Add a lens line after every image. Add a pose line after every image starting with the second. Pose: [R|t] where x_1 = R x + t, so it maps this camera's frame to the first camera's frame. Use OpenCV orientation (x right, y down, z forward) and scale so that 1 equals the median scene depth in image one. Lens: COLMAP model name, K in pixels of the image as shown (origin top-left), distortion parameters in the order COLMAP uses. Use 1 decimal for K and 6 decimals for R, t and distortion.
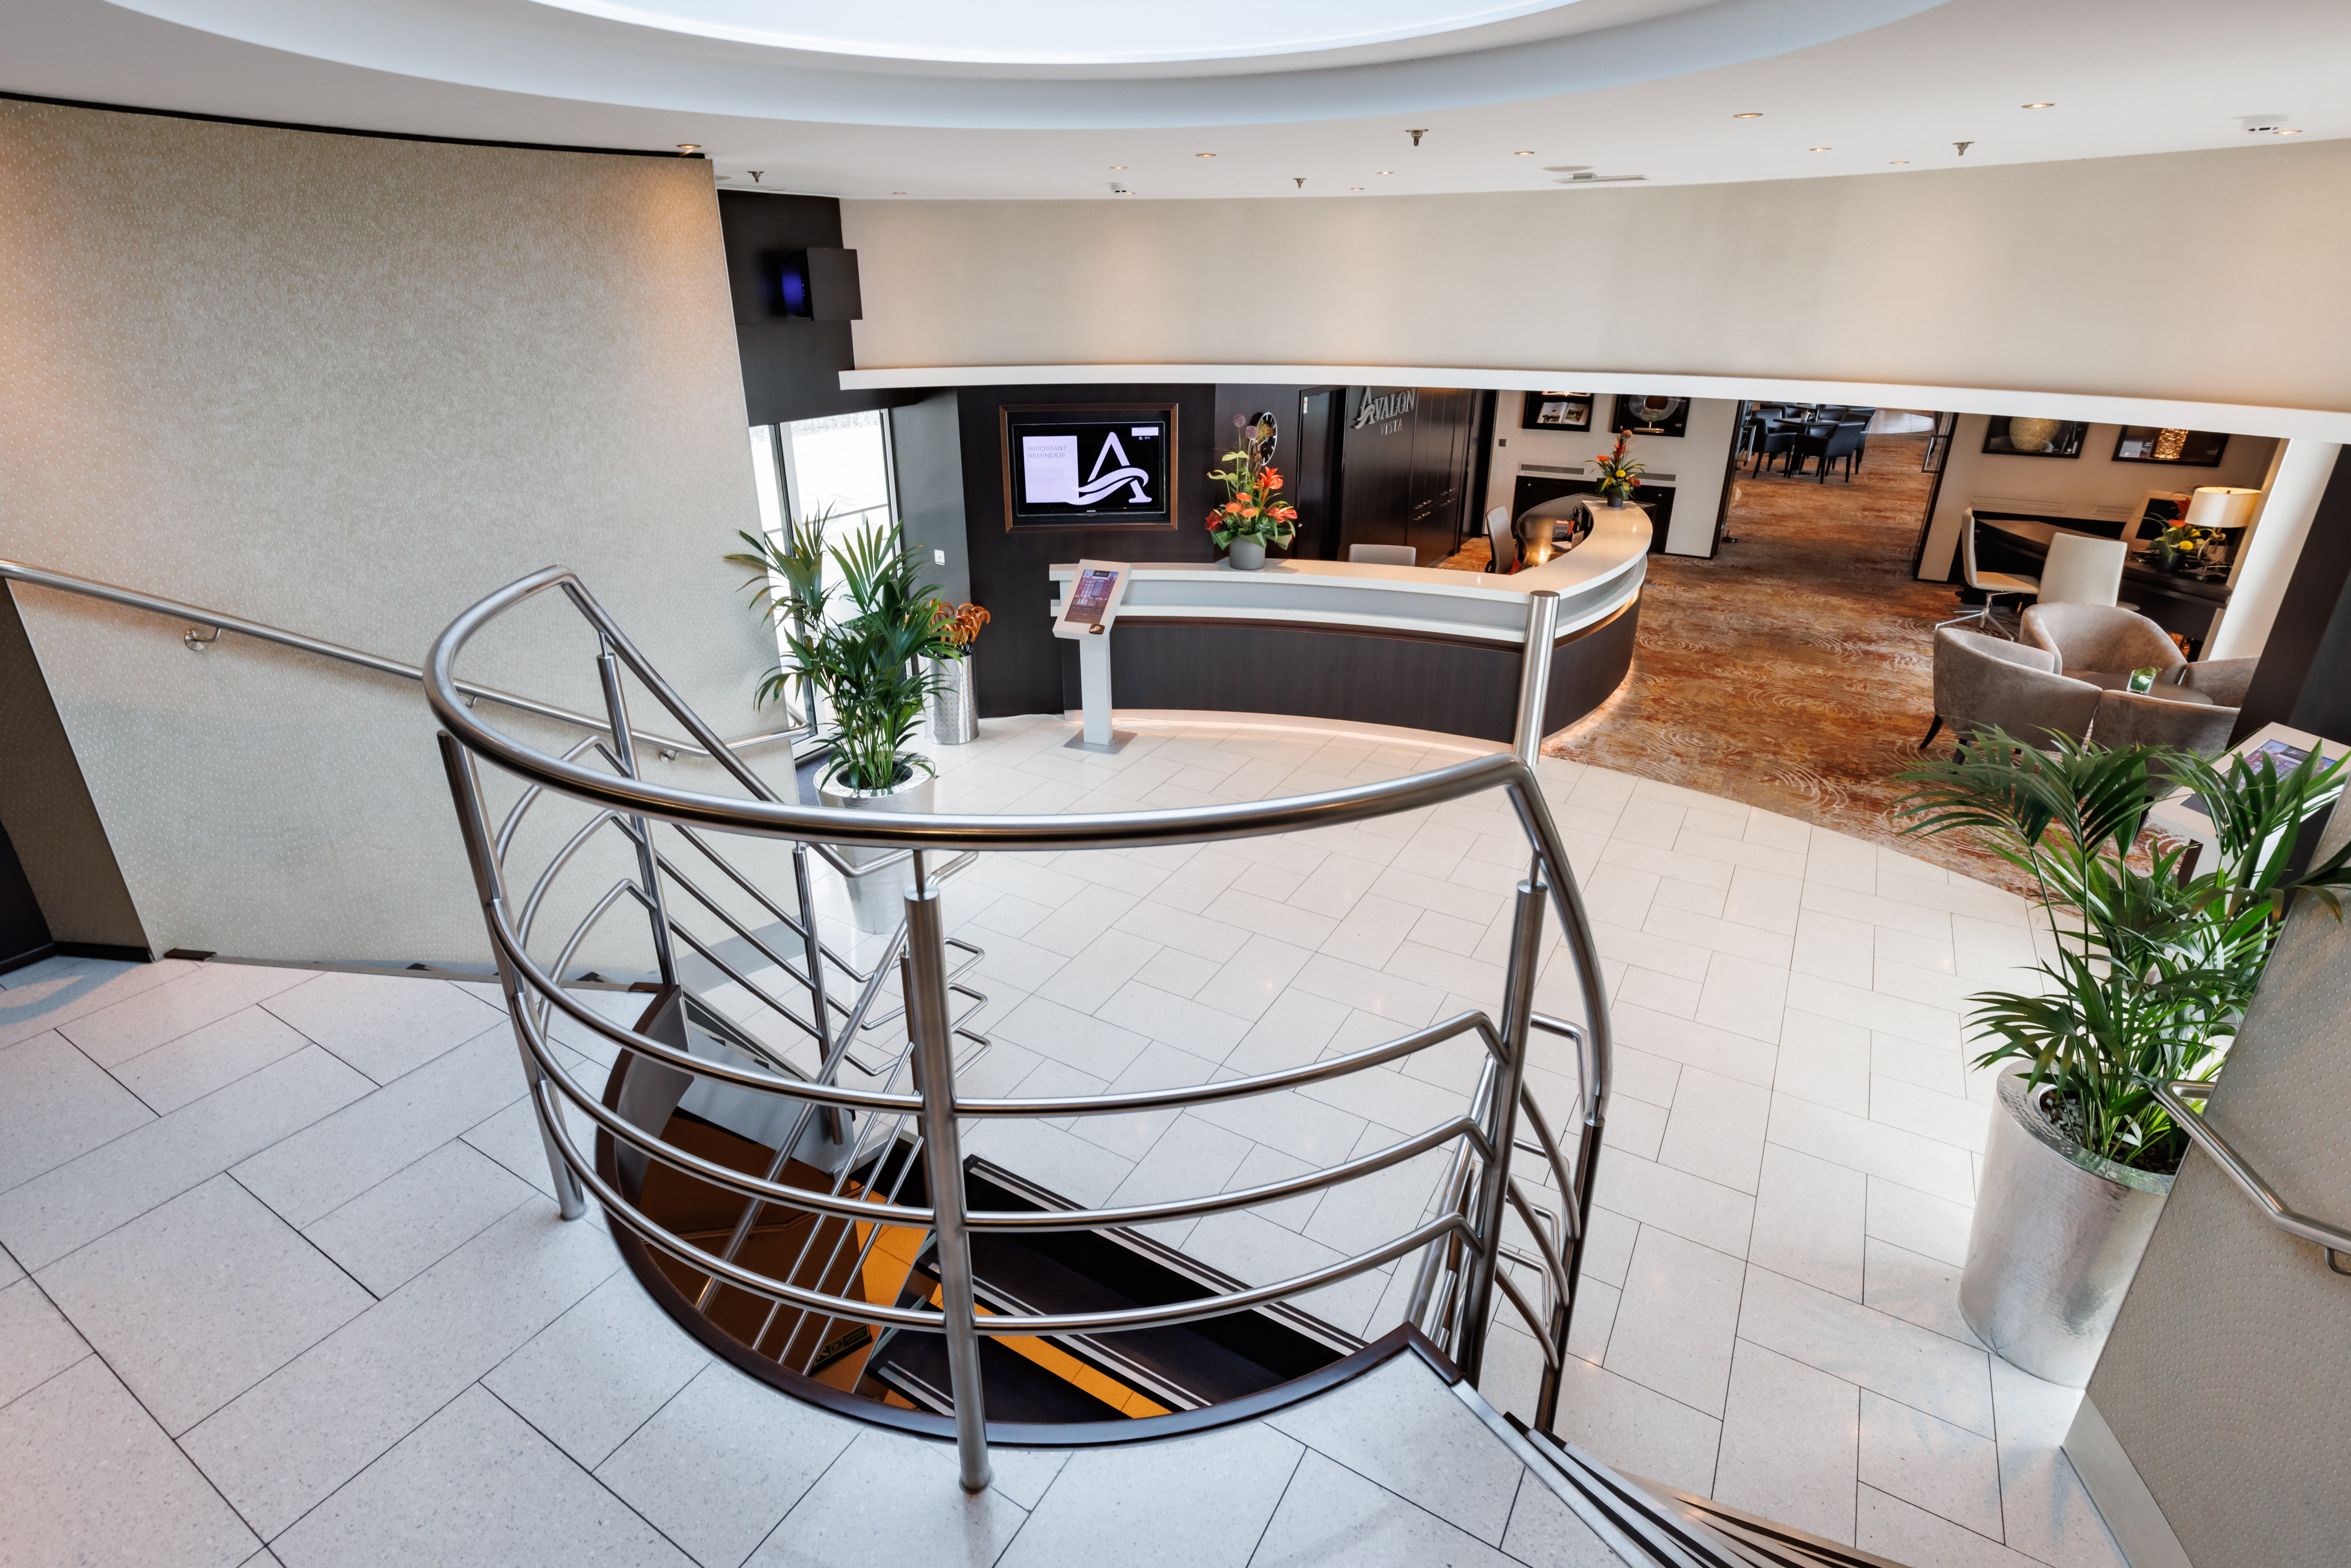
lens RADIAL K [[1118.7, 0, 1110.2], [0, 1118.7, 761.1], [0, 0, 1]] dist [0.001372, 0.000360]
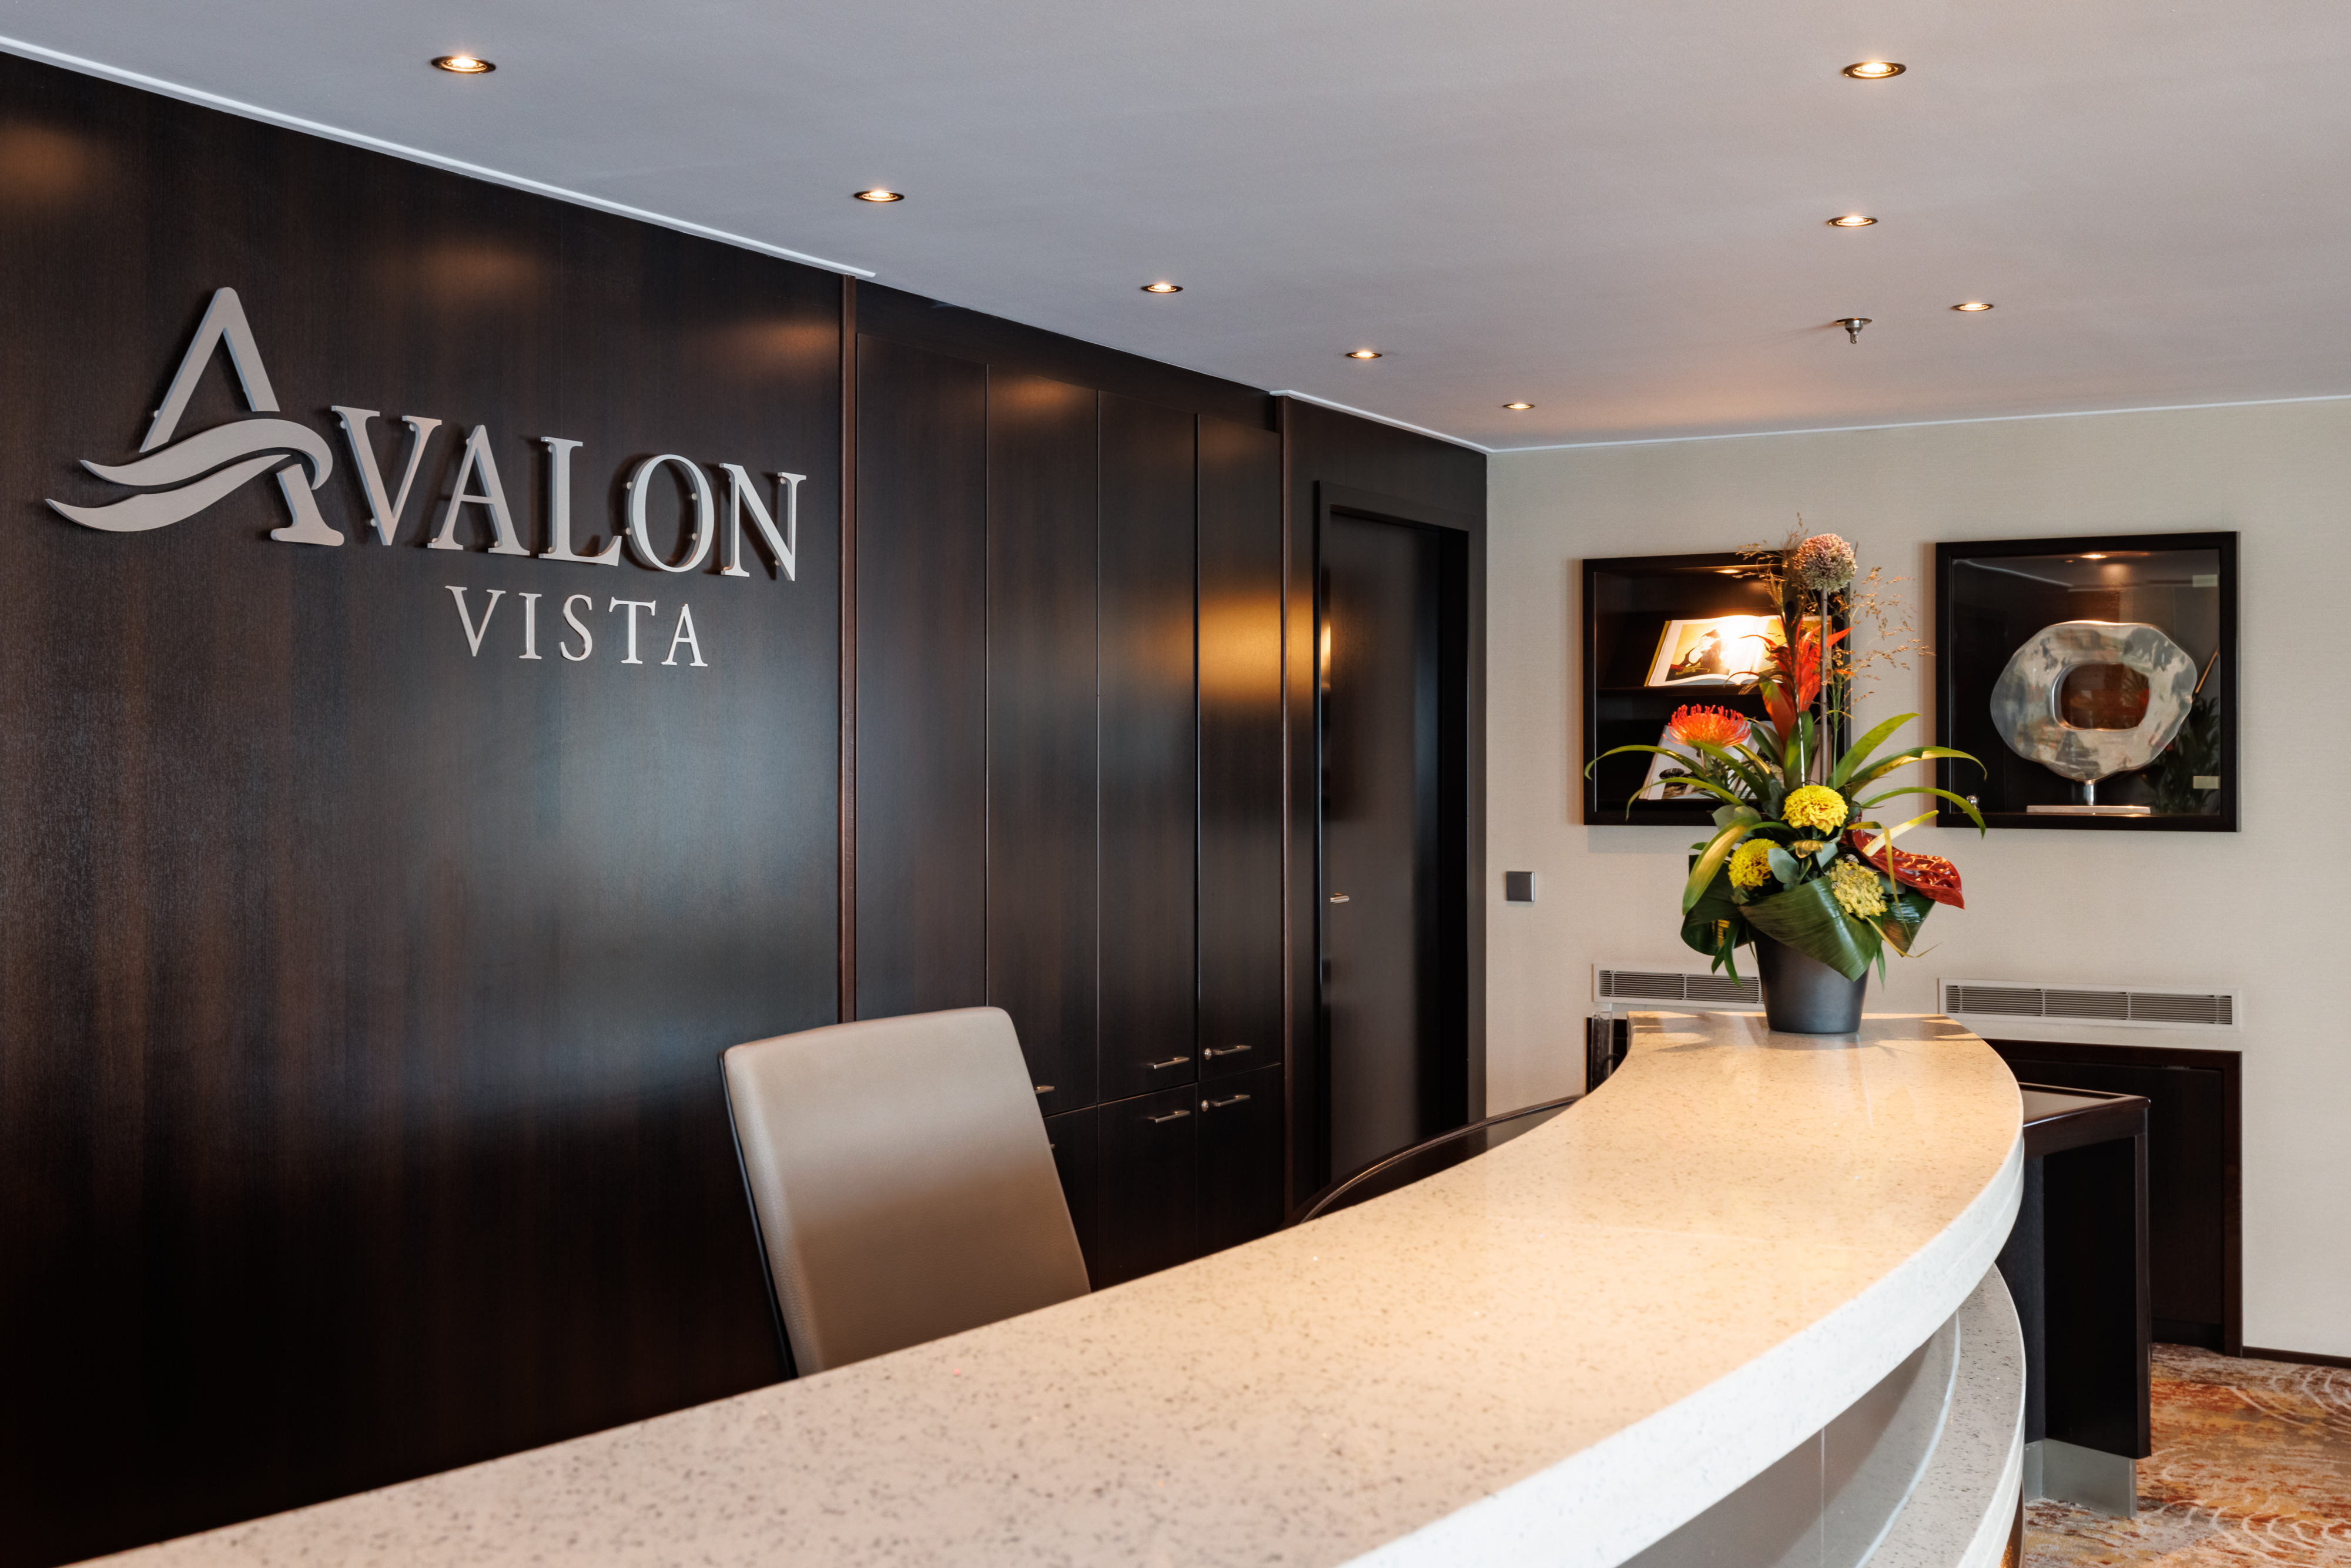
lens RADIAL K [[2549.1, 0, 1328.6], [0, 2549.1, 786.3], [0, 0, 1]] dist [-0.019614, -0.015128]
pose [[0.995109, 0.013750, 0.097826, 0.374472], [0.025718, 0.920059, -0.390935, -0.136674], [-0.095381, 0.391539, 0.915205, 0.728364]]
